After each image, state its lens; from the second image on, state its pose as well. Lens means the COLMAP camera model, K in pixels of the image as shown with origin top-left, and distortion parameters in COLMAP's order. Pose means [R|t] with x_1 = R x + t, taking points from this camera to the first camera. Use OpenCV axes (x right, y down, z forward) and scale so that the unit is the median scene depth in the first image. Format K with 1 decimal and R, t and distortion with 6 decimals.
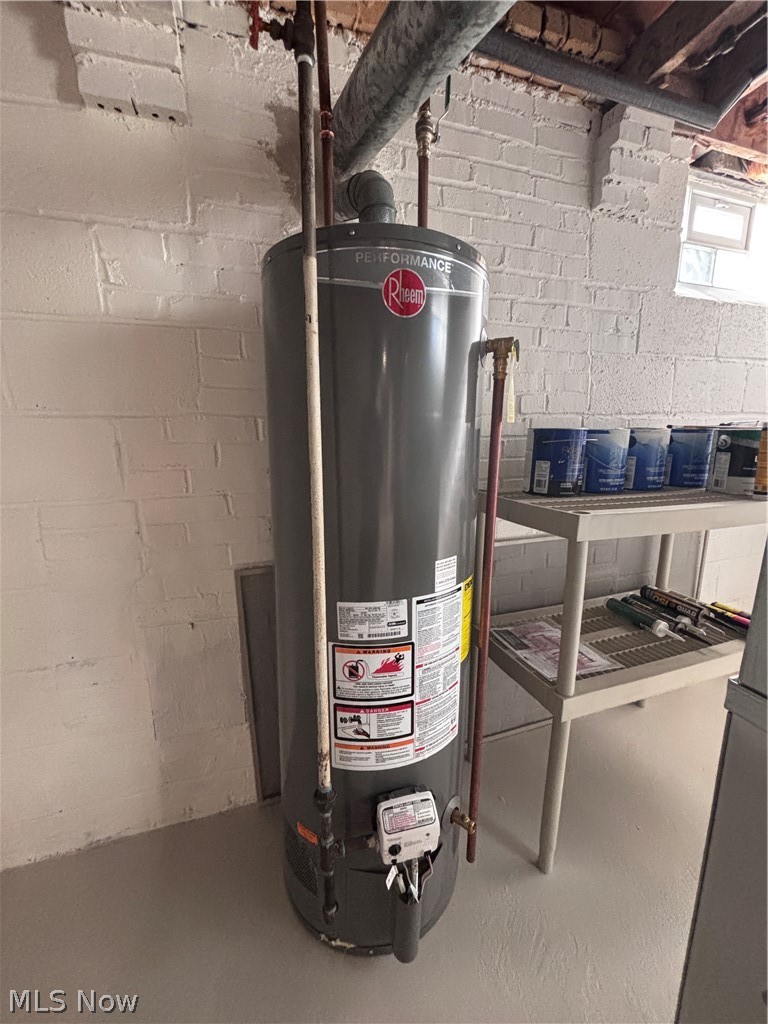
lens RADIAL K [[411.9, 0, 383.4], [0, 411.9, 506.1], [0, 0, 1]] dist [0.003303, 0.000275]
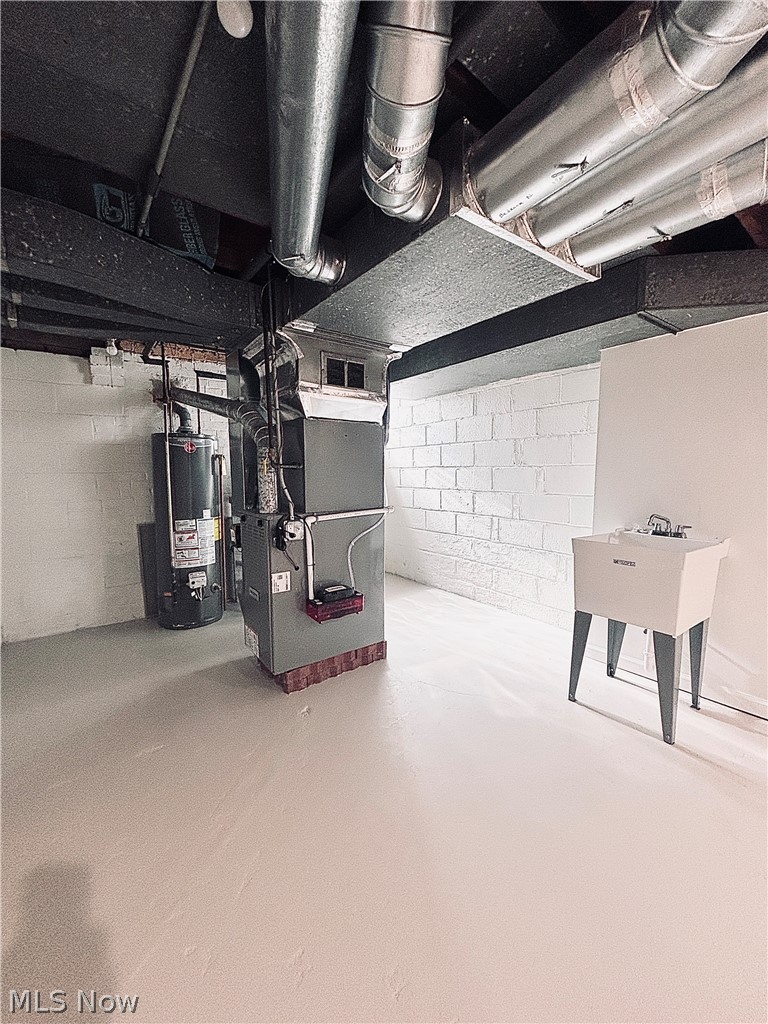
lens RADIAL K [[411.9, 0, 382.0], [0, 411.9, 508.2], [0, 0, 1]] dist [0.003303, 0.000275]
pose [[0.947334, -0.032779, 0.318565, 0.488466], [0.058818, 0.995635, -0.072463, 0.498367], [-0.314800, 0.087383, 0.945127, -3.230133]]
